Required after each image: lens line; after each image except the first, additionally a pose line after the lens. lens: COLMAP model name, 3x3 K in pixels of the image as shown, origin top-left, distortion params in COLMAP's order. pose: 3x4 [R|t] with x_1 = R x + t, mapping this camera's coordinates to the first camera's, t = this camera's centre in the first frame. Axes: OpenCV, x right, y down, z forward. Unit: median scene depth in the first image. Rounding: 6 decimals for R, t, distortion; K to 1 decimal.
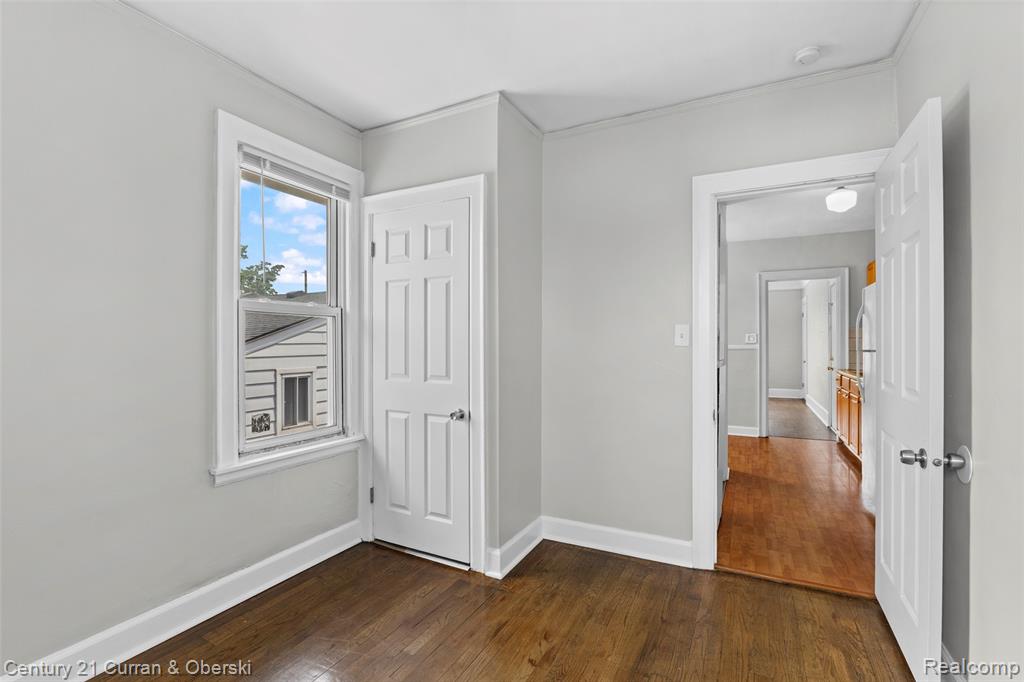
lens RADIAL K [[462.9, 0, 512.7], [0, 462.9, 338.5], [0, 0, 1]] dist [-0.012324, -0.000061]
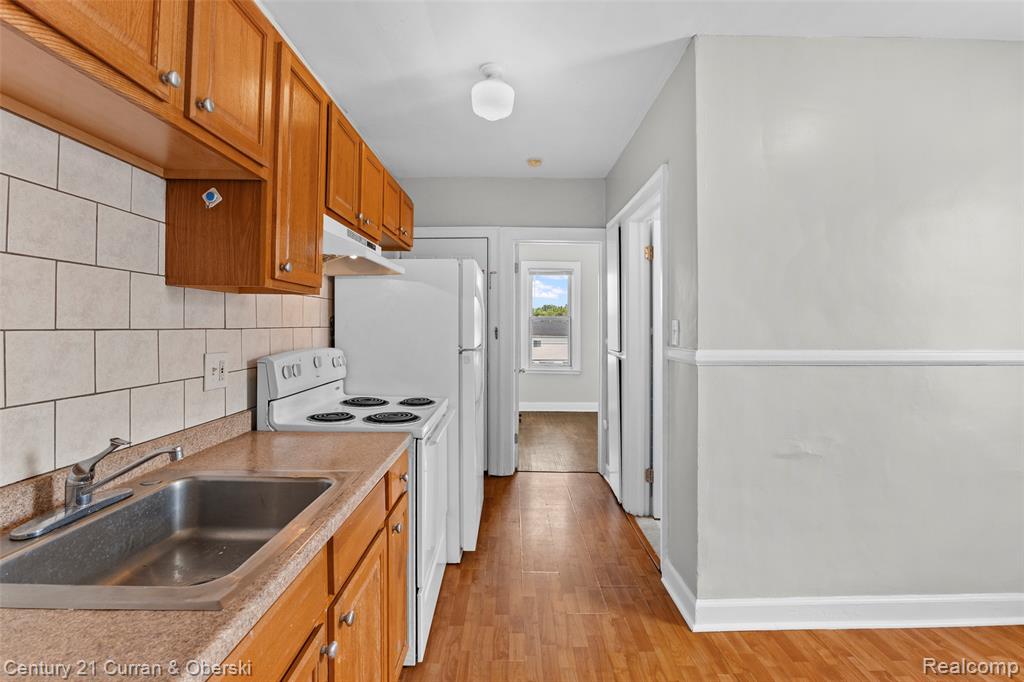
lens RADIAL K [[475.1, 0, 507.8], [0, 475.1, 320.4], [0, 0, 1]] dist [-0.002727, -0.000394]
pose [[-0.895908, -0.009265, -0.444142, 0.531039], [0.002201, 0.999678, -0.025292, 0.002184], [0.444234, -0.023637, -0.895599, 0.853936]]
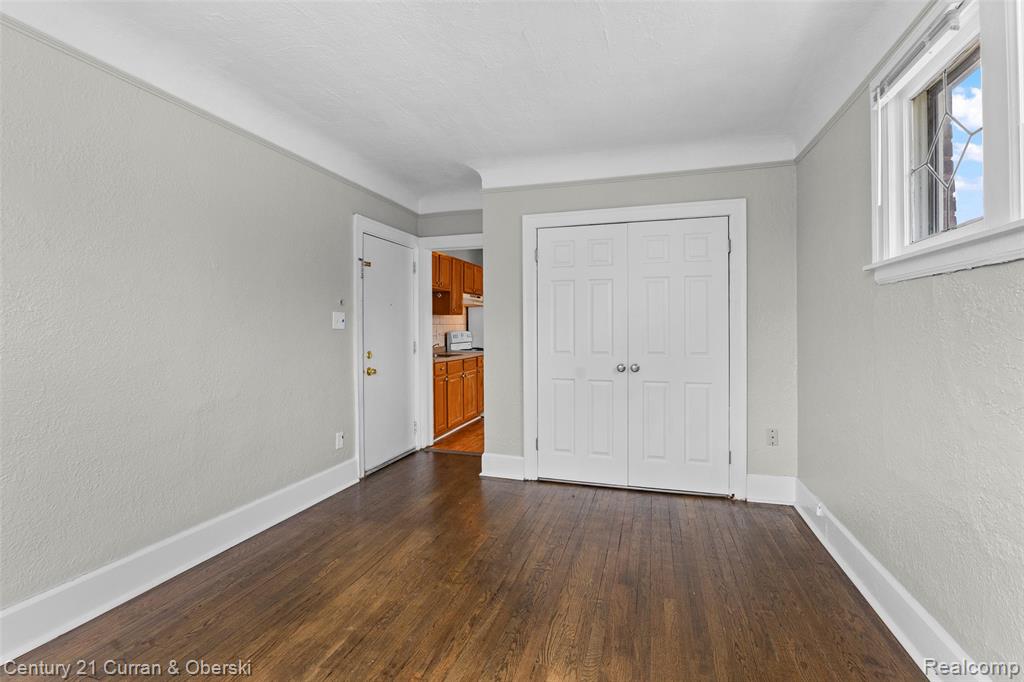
lens RADIAL K [[460.1, 0, 513.9], [0, 460.1, 333.4], [0, 0, 1]] dist [-0.011927, -0.000027]
pose [[-0.984369, 0.004162, -0.176071, 0.568215], [0.003653, 0.999988, 0.003214, 0.015647], [0.176083, 0.002521, -0.984372, 1.491237]]
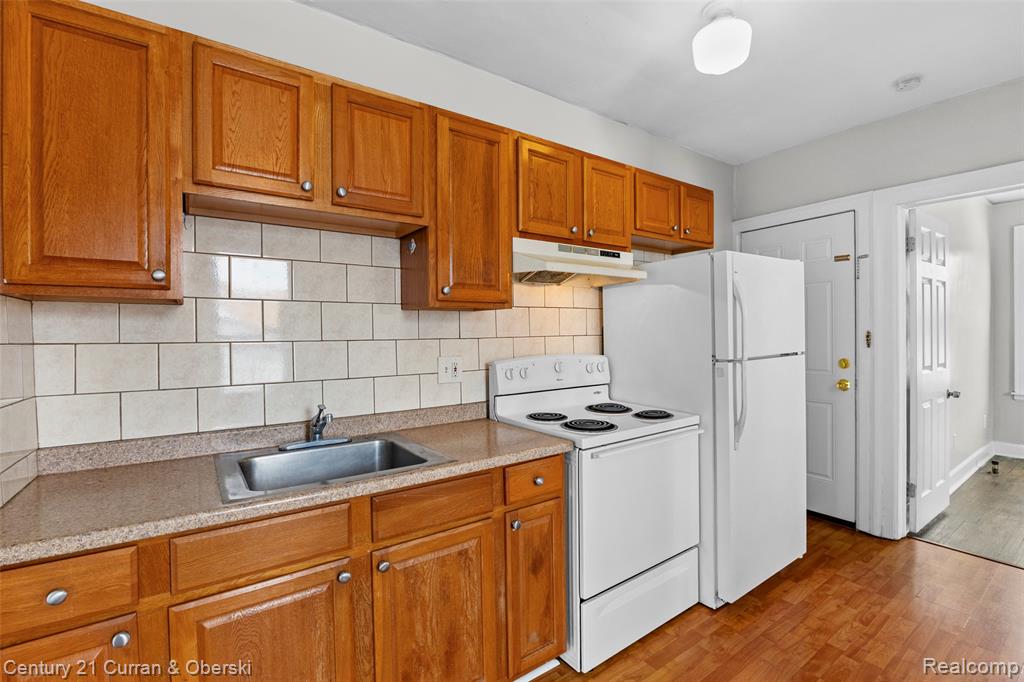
lens RADIAL K [[462.9, 0, 512.7], [0, 462.9, 338.5], [0, 0, 1]] dist [-0.012324, -0.000061]
pose [[-0.883929, 0.009686, 0.467520, 0.379096], [0.008328, 0.999953, -0.004971, 0.001859], [-0.467546, -0.000501, -0.883968, 0.835413]]
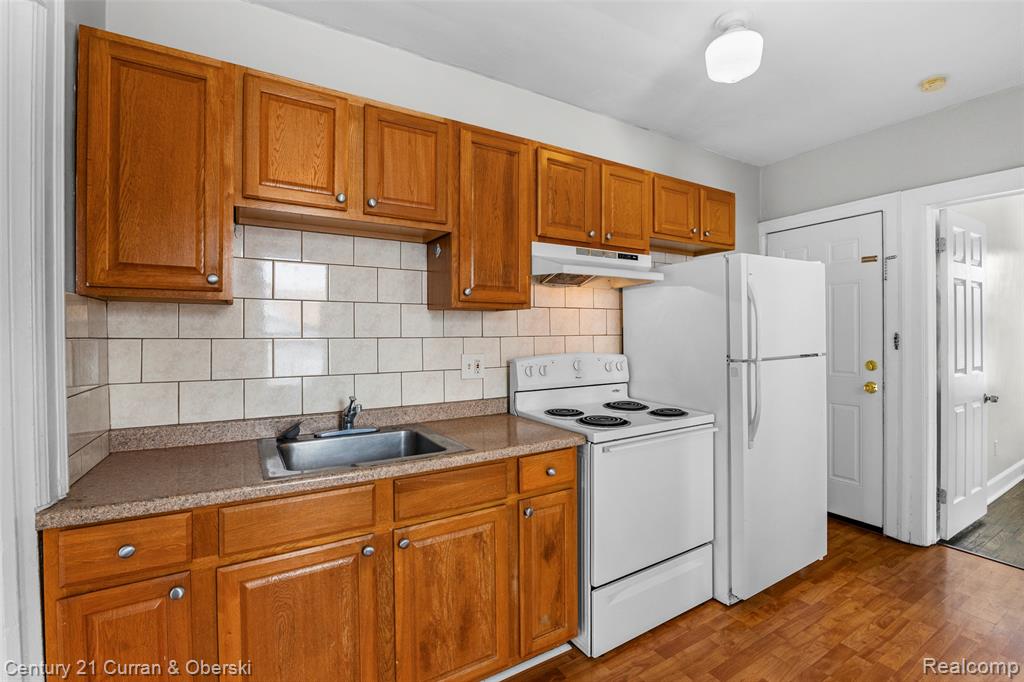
lens RADIAL K [[460.1, 0, 513.9], [0, 460.1, 333.4], [0, 0, 1]] dist [-0.011927, -0.000027]
pose [[-0.848734, 0.007733, 0.528764, 0.363986], [-0.000316, 0.999885, -0.015130, 0.002378], [-0.528820, -0.013009, -0.848634, 0.842903]]
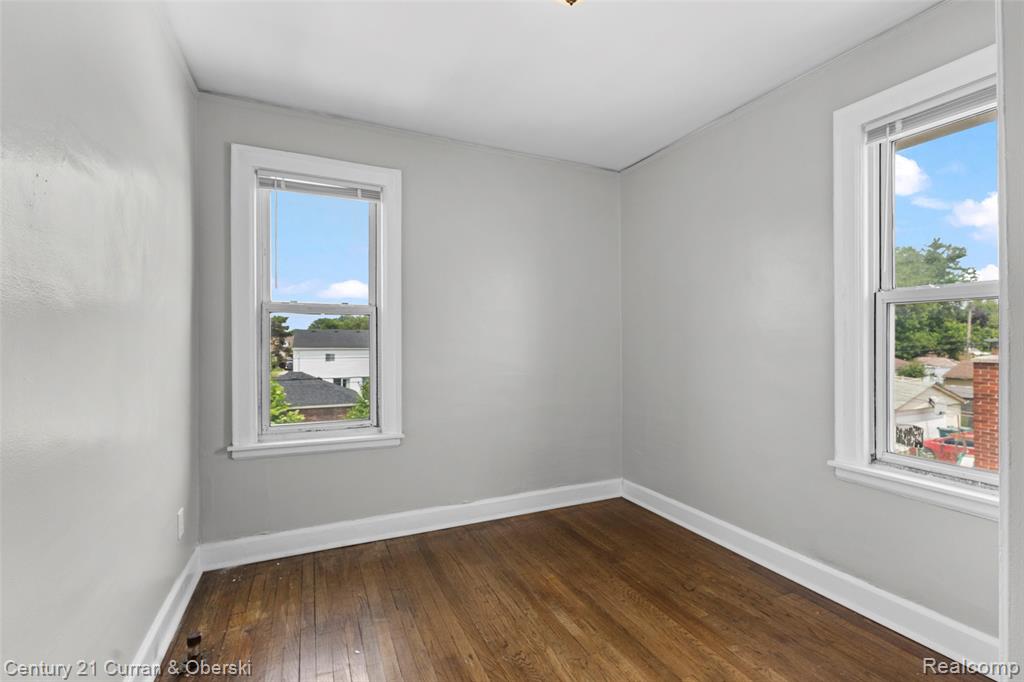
lens RADIAL K [[460.1, 0, 513.9], [0, 460.1, 333.4], [0, 0, 1]] dist [-0.011927, -0.000027]
pose [[-0.632801, -0.002944, -0.774309, 0.203948], [0.012785, 0.999817, -0.014249, 0.000527], [0.774209, -0.018917, -0.632647, 0.365091]]
